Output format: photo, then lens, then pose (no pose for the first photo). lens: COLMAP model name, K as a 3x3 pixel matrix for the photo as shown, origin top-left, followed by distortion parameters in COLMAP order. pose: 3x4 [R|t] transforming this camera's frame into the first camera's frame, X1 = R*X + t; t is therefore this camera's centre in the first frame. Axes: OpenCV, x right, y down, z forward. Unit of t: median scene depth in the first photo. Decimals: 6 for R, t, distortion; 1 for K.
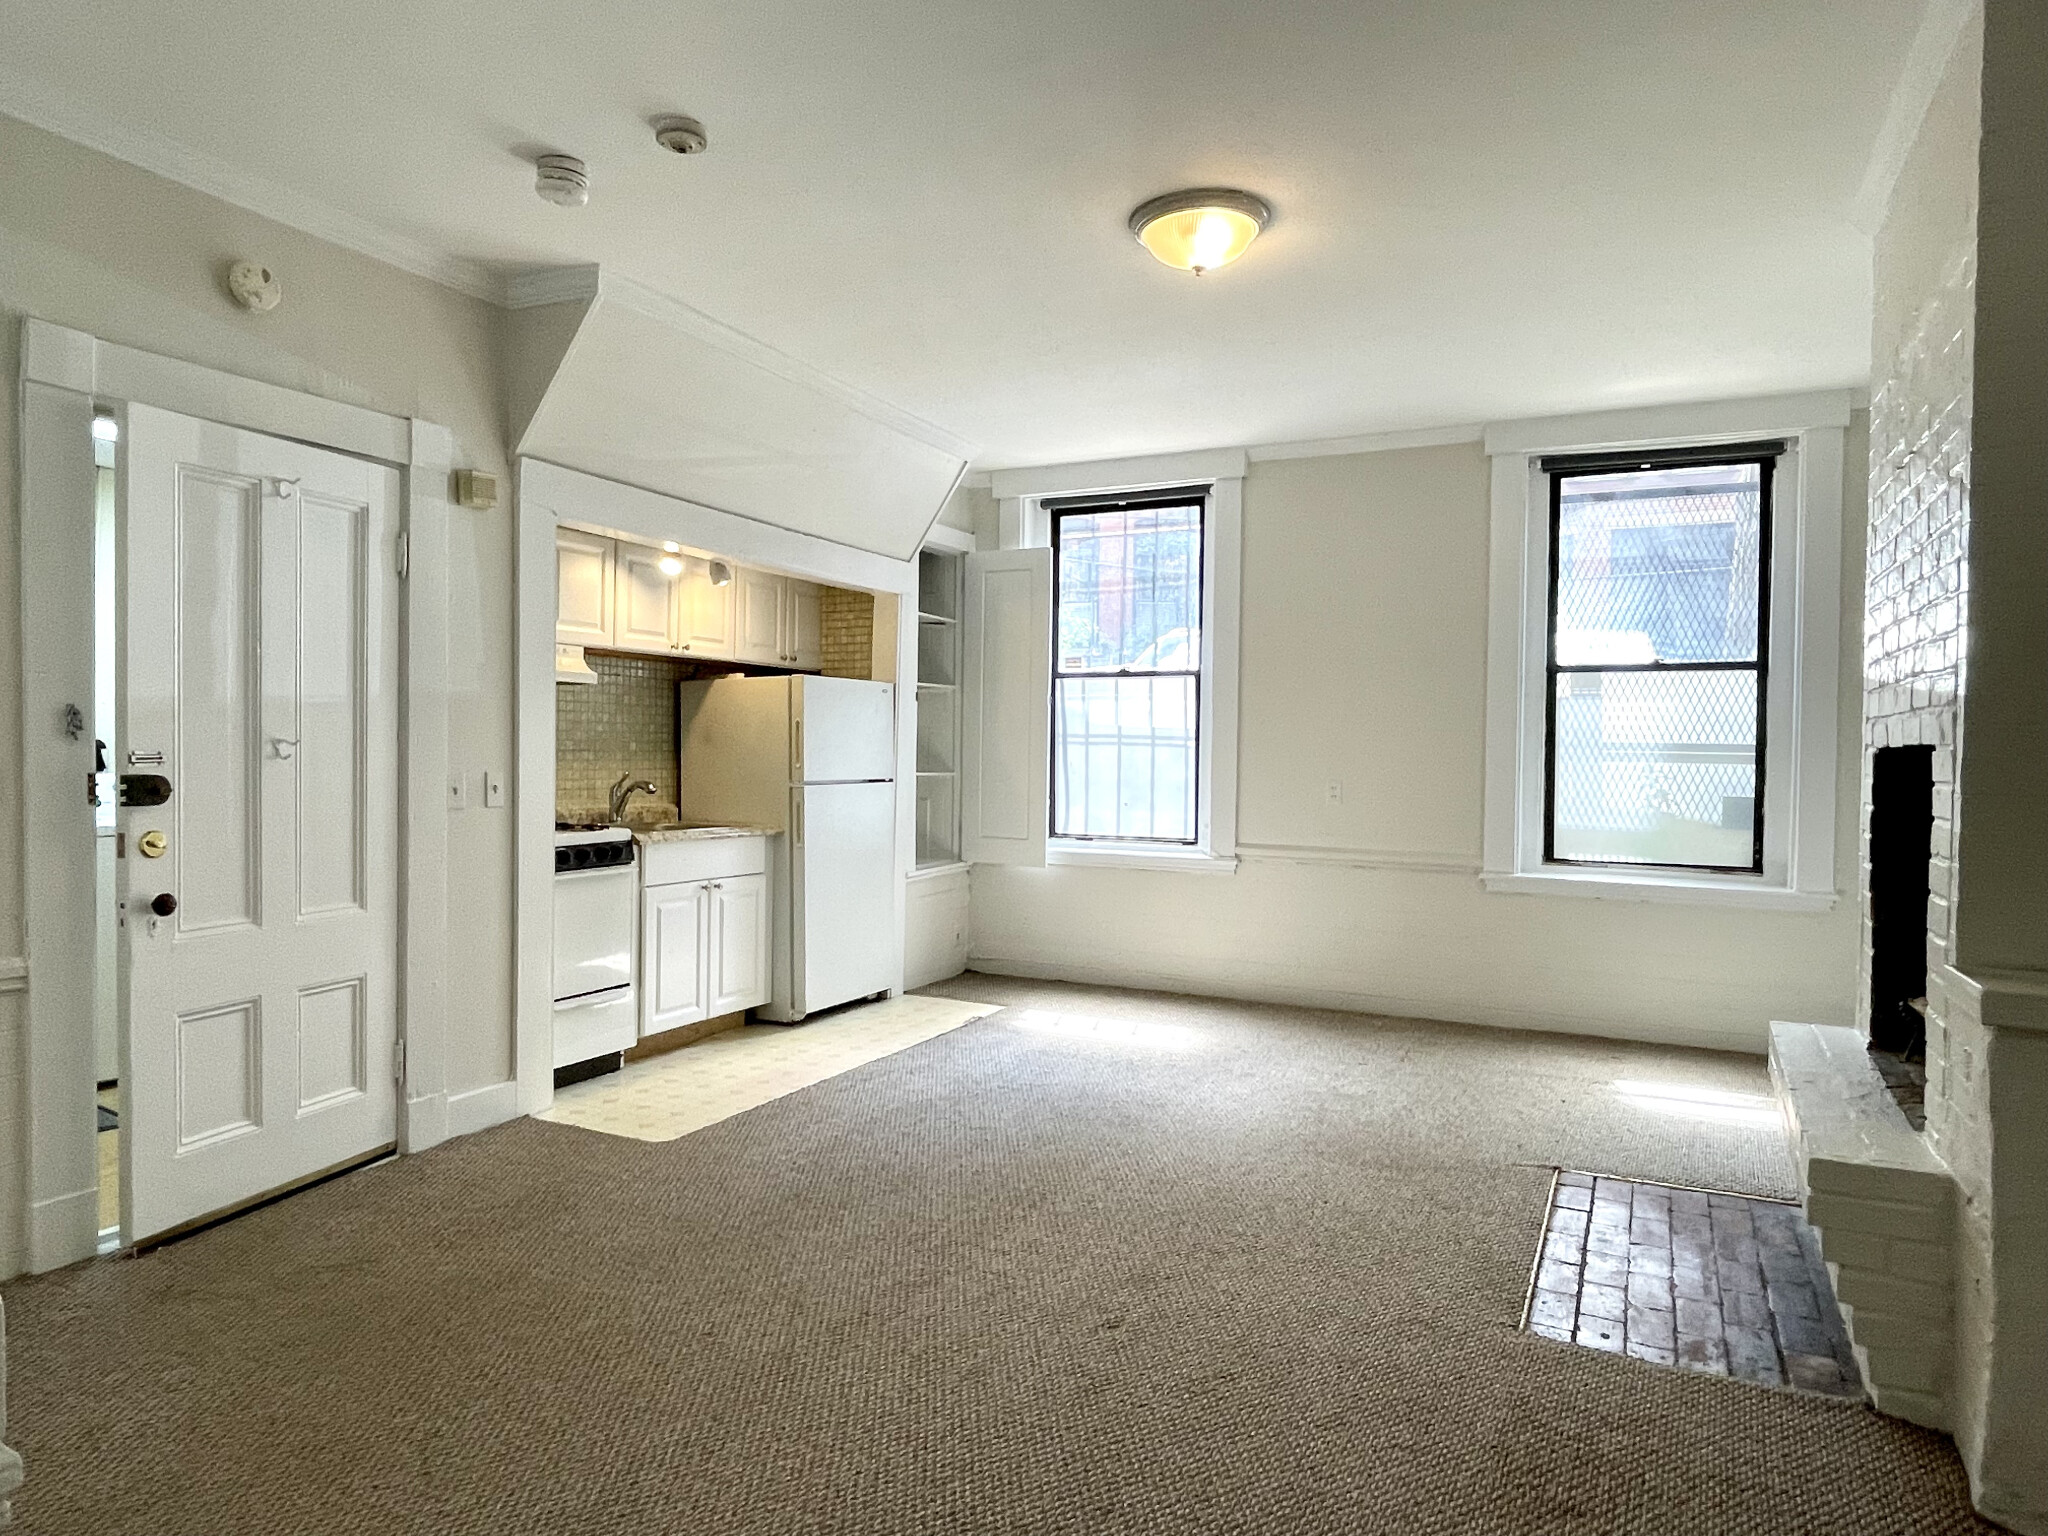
lens RADIAL K [[1238.1, 0, 1009.5], [0, 1238.1, 769.2], [0, 0, 1]] dist [-0.001558, -0.020331]
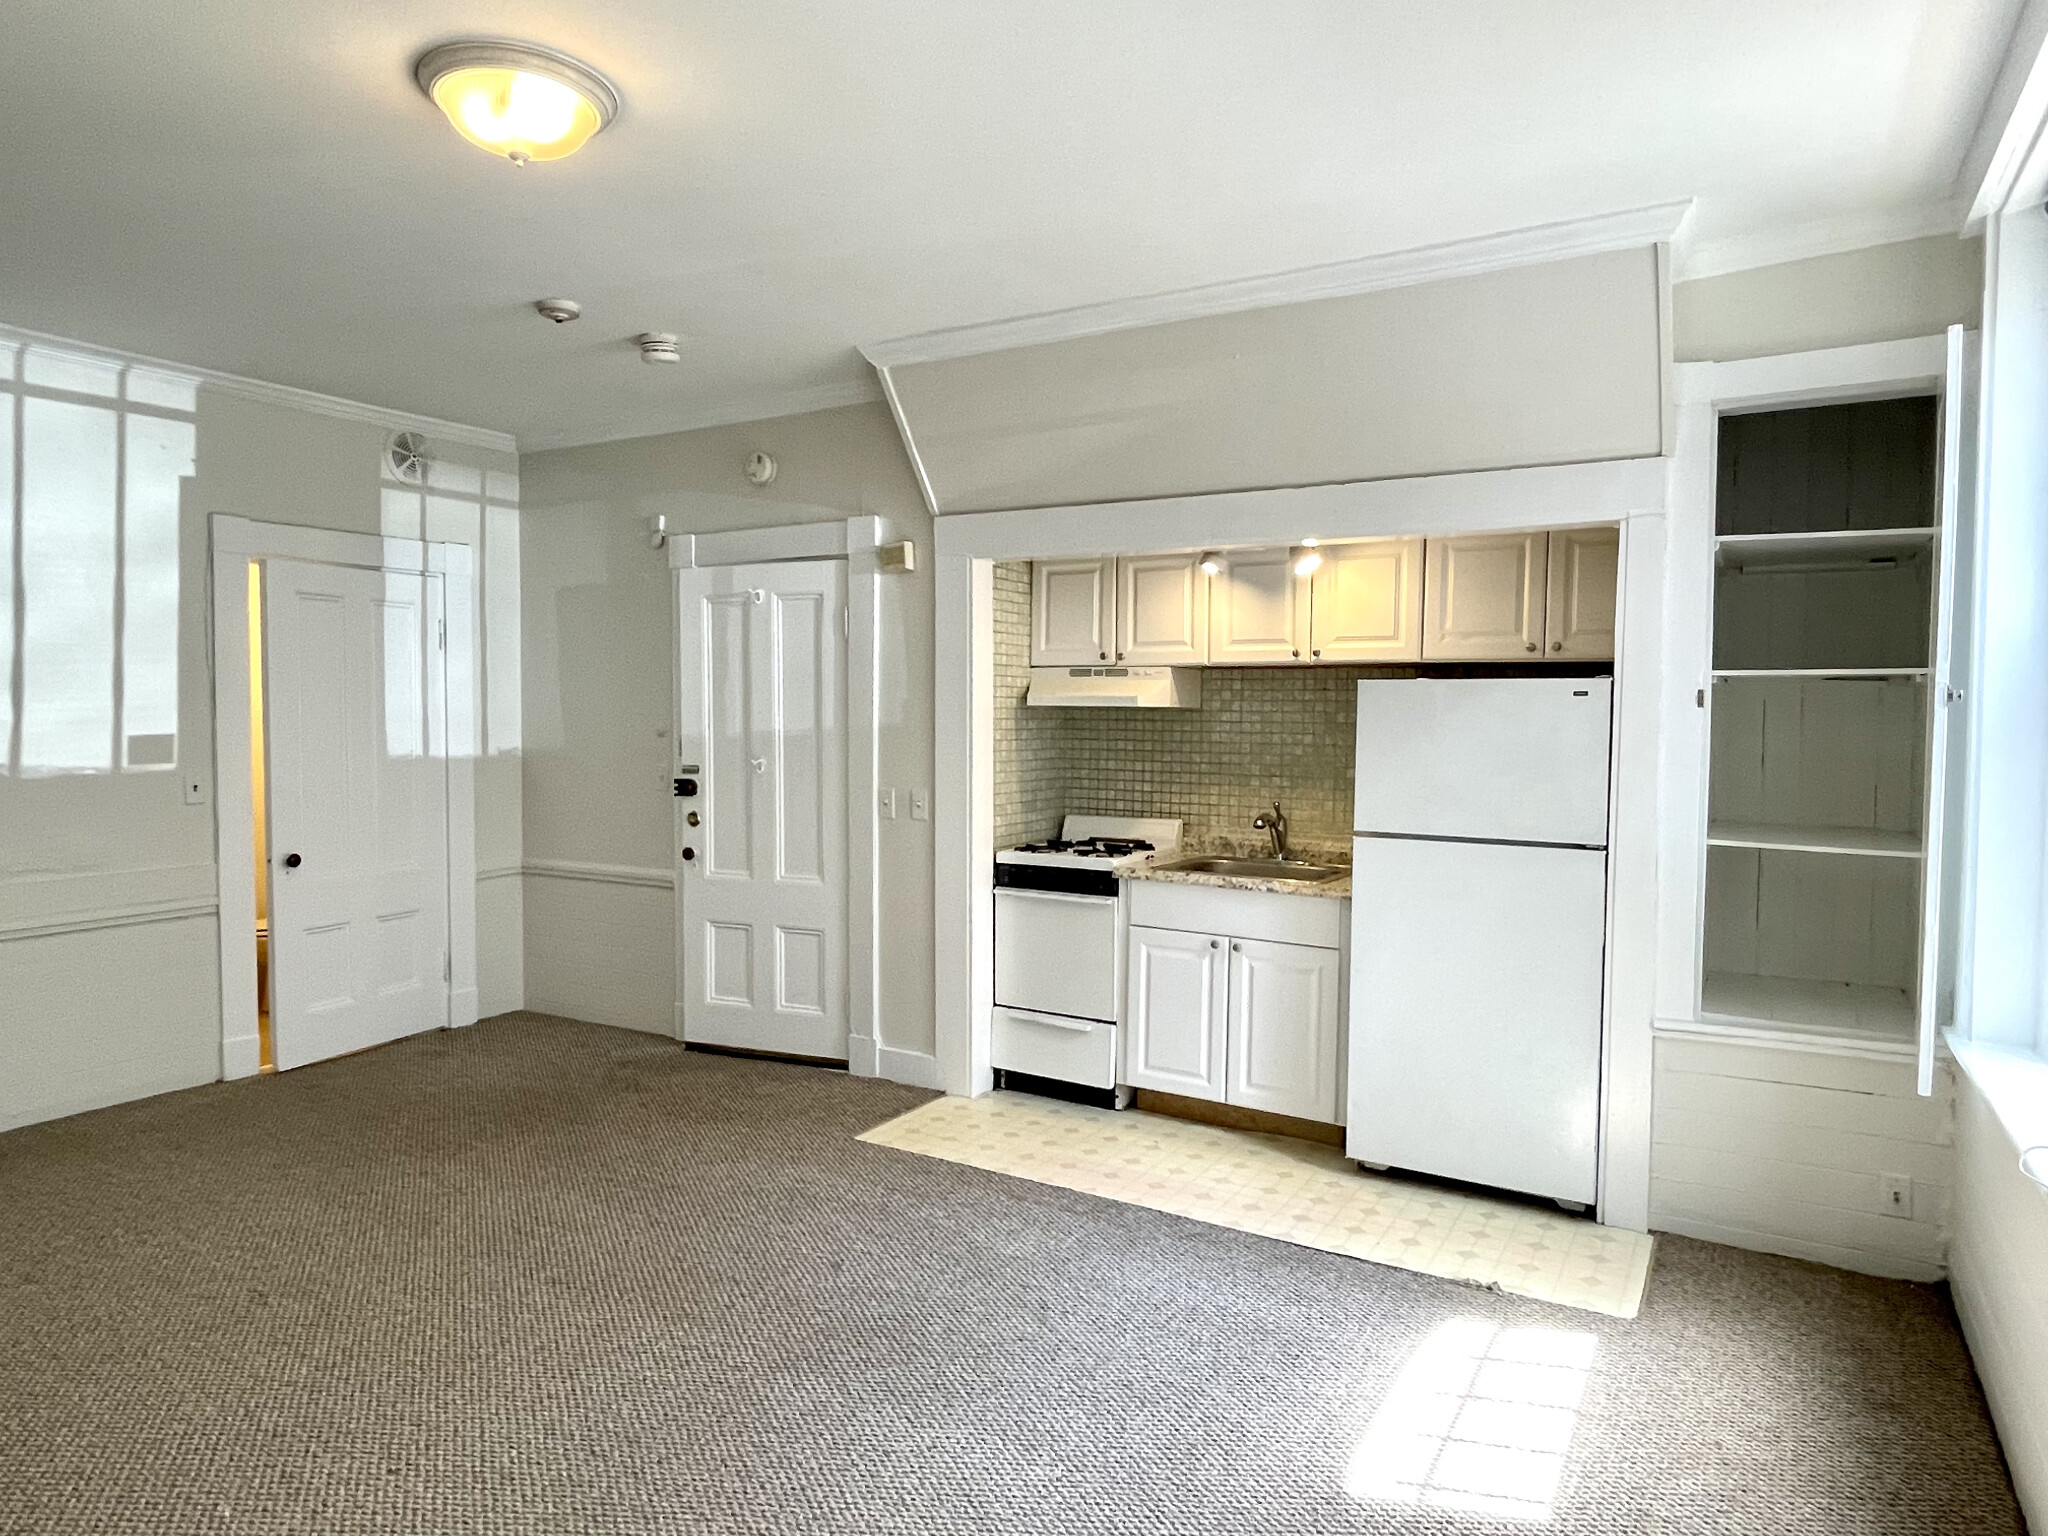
lens RADIAL K [[1238.1, 0, 1009.5], [0, 1238.1, 769.2], [0, 0, 1]] dist [-0.001558, -0.020331]
pose [[-0.071832, 0.029924, -0.996968, 0.588996], [-0.028509, 0.999080, 0.032041, -0.045132], [0.997009, 0.030724, -0.070913, 0.906352]]
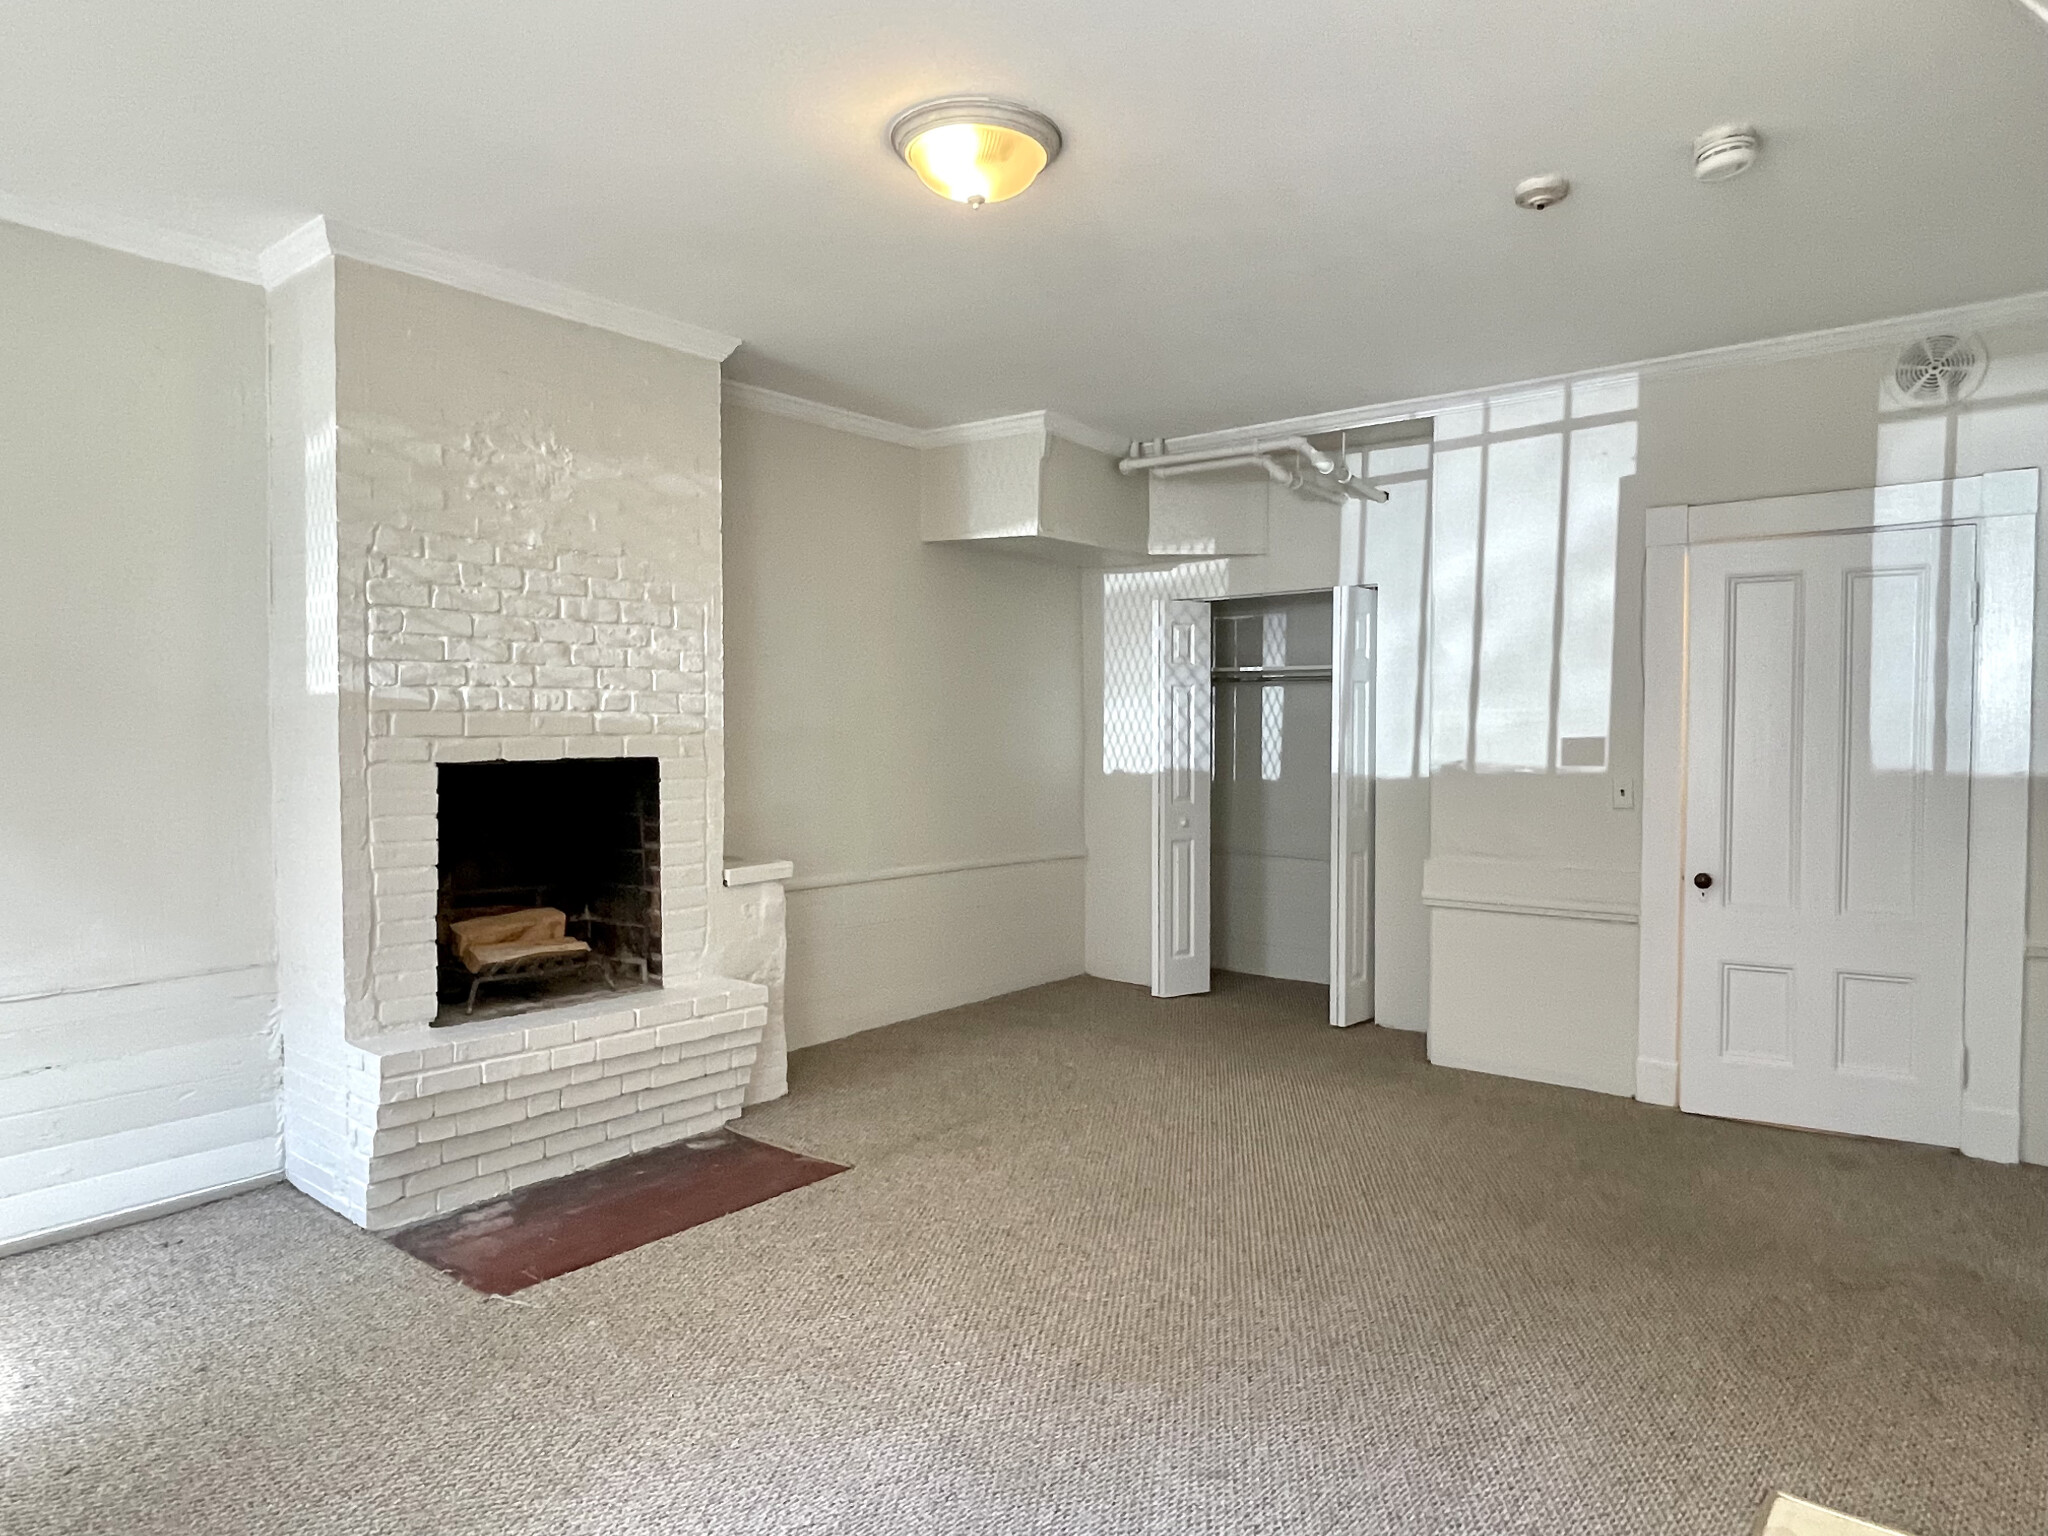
lens RADIAL K [[1238.1, 0, 1009.5], [0, 1238.1, 769.2], [0, 0, 1]] dist [-0.001558, -0.020331]
pose [[-0.976129, -0.020719, 0.216202, -0.035734], [-0.008438, 0.998305, 0.057576, -0.049603], [-0.217029, 0.054377, -0.974649, 1.214450]]
